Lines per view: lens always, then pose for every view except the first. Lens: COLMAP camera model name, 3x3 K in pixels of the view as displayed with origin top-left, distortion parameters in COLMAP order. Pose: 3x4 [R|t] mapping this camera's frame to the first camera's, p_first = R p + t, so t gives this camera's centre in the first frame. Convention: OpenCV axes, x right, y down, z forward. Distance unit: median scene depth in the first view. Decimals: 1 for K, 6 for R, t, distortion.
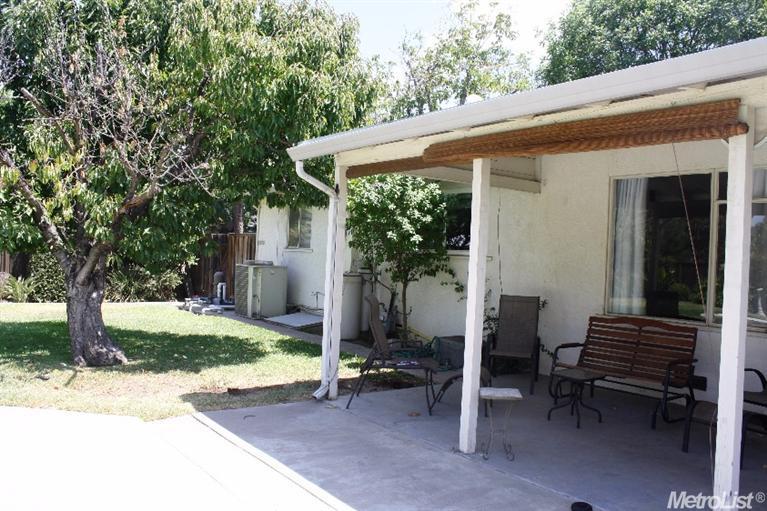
lens RADIAL K [[659.1, 0, 377.8], [0, 659.1, 258.2], [0, 0, 1]] dist [-0.153055, 0.138503]
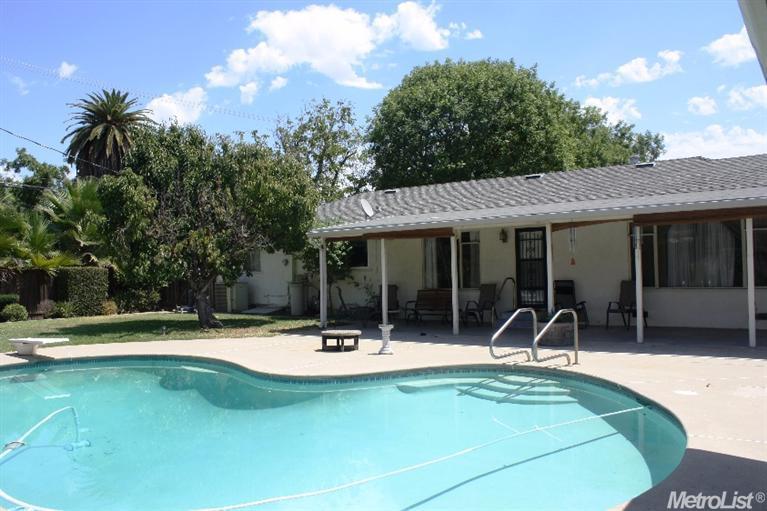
lens RADIAL K [[659.1, 0, 382.6], [0, 659.1, 257.1], [0, 0, 1]] dist [-0.153055, 0.138503]
pose [[0.956883, -0.060314, 0.284142, -0.292104], [0.066527, 0.997709, -0.012257, -0.008625], [-0.282752, 0.030631, 0.958704, -0.791402]]
